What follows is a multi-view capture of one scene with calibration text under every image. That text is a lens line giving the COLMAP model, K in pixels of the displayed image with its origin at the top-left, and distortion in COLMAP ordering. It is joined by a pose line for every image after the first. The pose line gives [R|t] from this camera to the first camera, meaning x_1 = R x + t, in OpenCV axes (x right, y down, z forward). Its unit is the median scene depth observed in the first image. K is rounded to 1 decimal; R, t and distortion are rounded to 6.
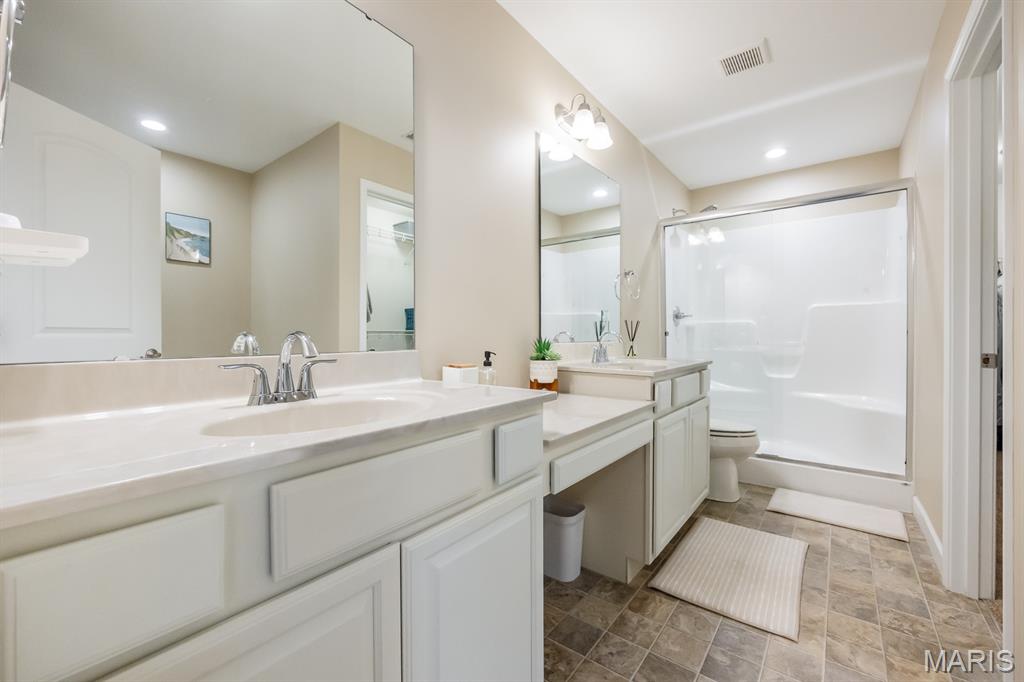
lens RADIAL K [[414.9, 0, 521.6], [0, 414.9, 335.6], [0, 0, 1]] dist [-0.003513, 0.000674]
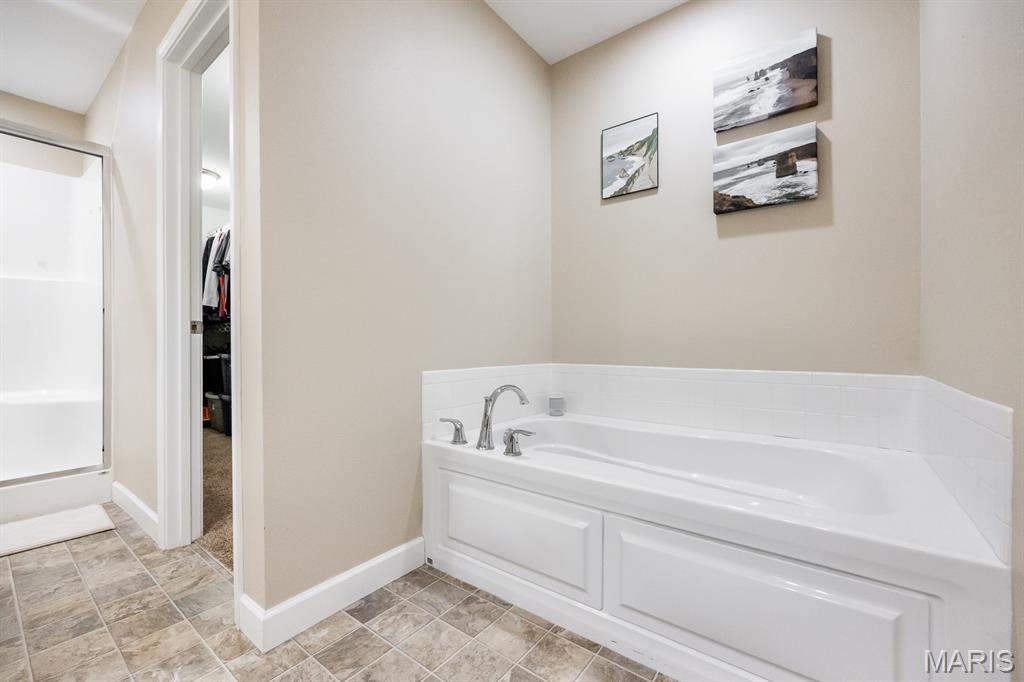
lens RADIAL K [[414.9, 0, 517.4], [0, 414.9, 343.9], [0, 0, 1]] dist [-0.003513, 0.000674]
pose [[-0.003010, 0.000441, 0.999995, 0.012781], [-0.014857, 0.999890, -0.000486, 0.082652], [-0.999885, -0.014858, -0.003003, 0.124304]]
